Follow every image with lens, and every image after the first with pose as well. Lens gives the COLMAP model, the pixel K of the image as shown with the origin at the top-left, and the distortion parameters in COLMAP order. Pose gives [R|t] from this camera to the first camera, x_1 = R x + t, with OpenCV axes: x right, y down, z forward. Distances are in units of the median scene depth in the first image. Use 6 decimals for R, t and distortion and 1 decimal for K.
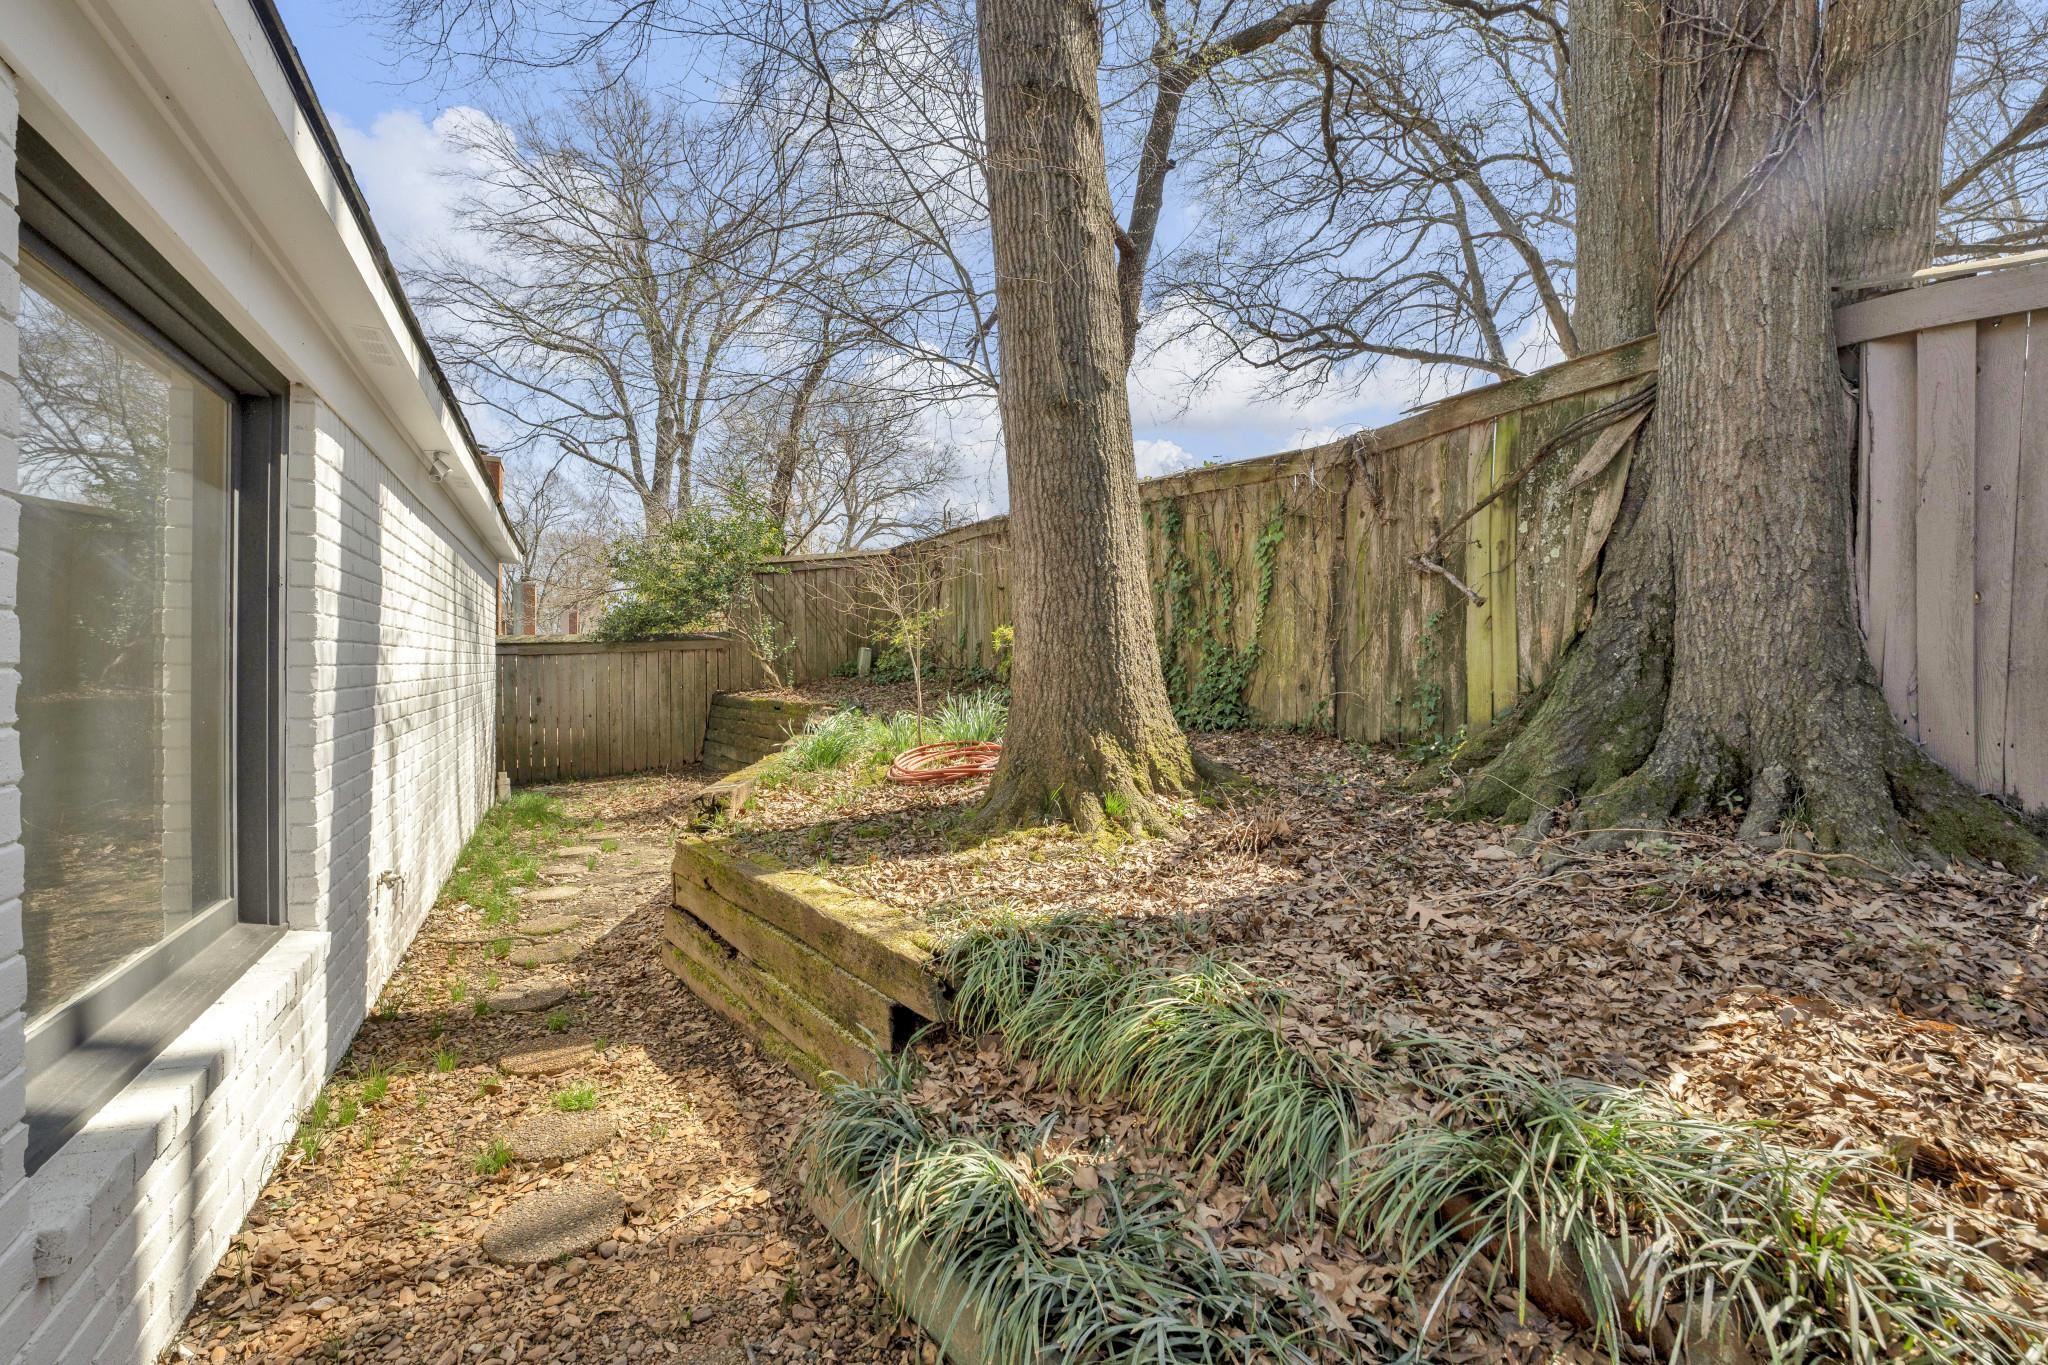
lens RADIAL K [[896.2, 0, 1018.1], [0, 896.2, 679.6], [0, 0, 1]] dist [-0.017051, -0.000632]
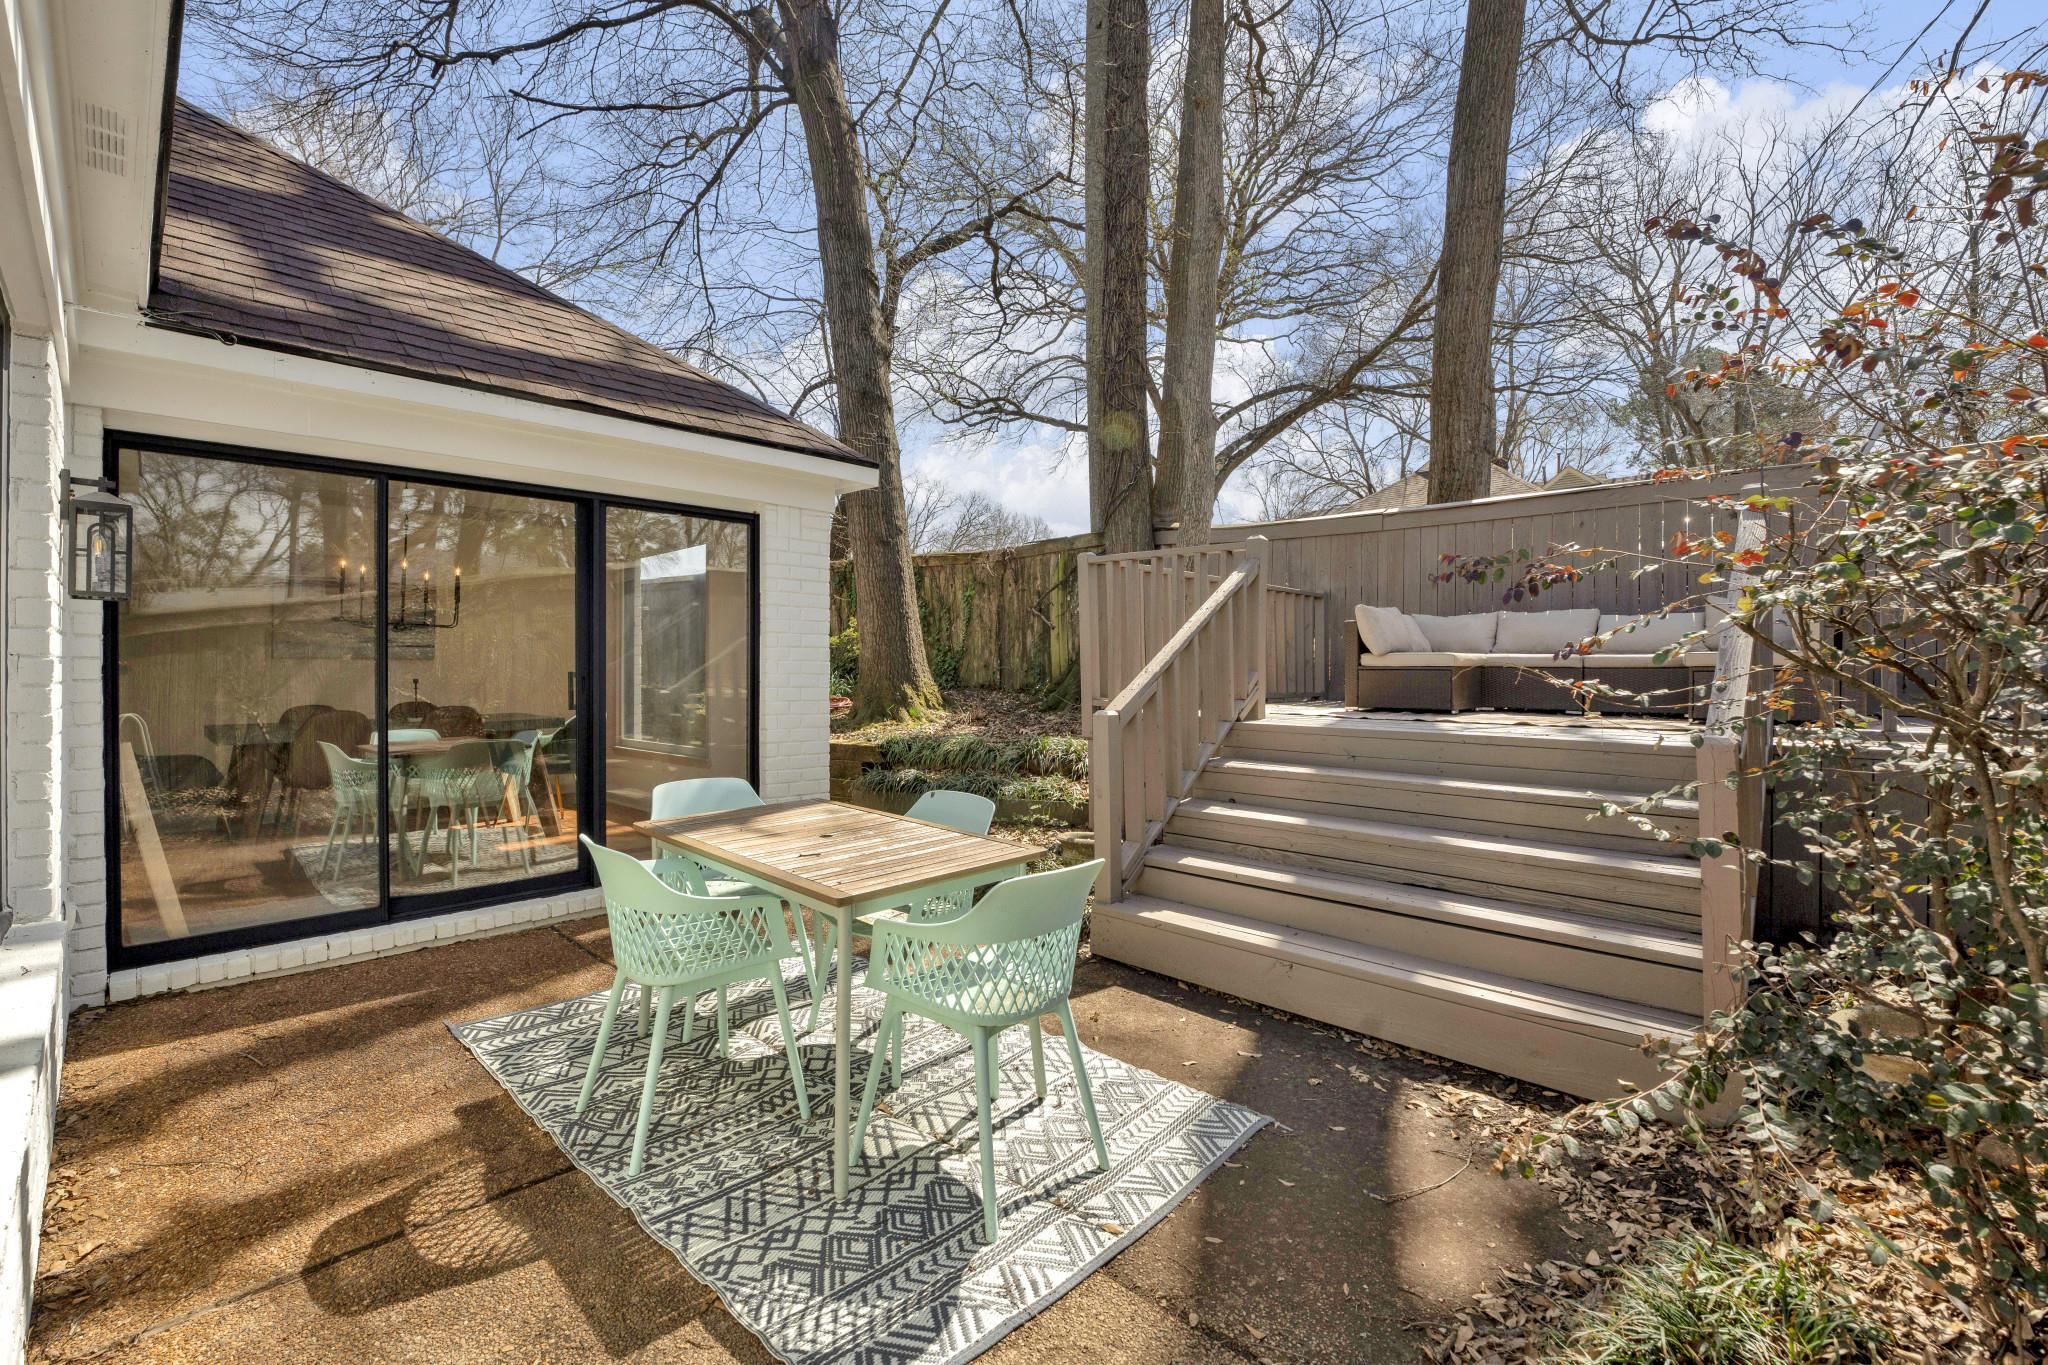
lens RADIAL K [[896.2, 0, 1018.4], [0, 896.2, 670.6], [0, 0, 1]] dist [-0.017051, -0.000632]
pose [[0.939196, -0.013341, 0.343123, -0.322873], [0.013748, 0.999905, 0.001246, 0.019066], [-0.343107, 0.003547, 0.939290, -0.981433]]
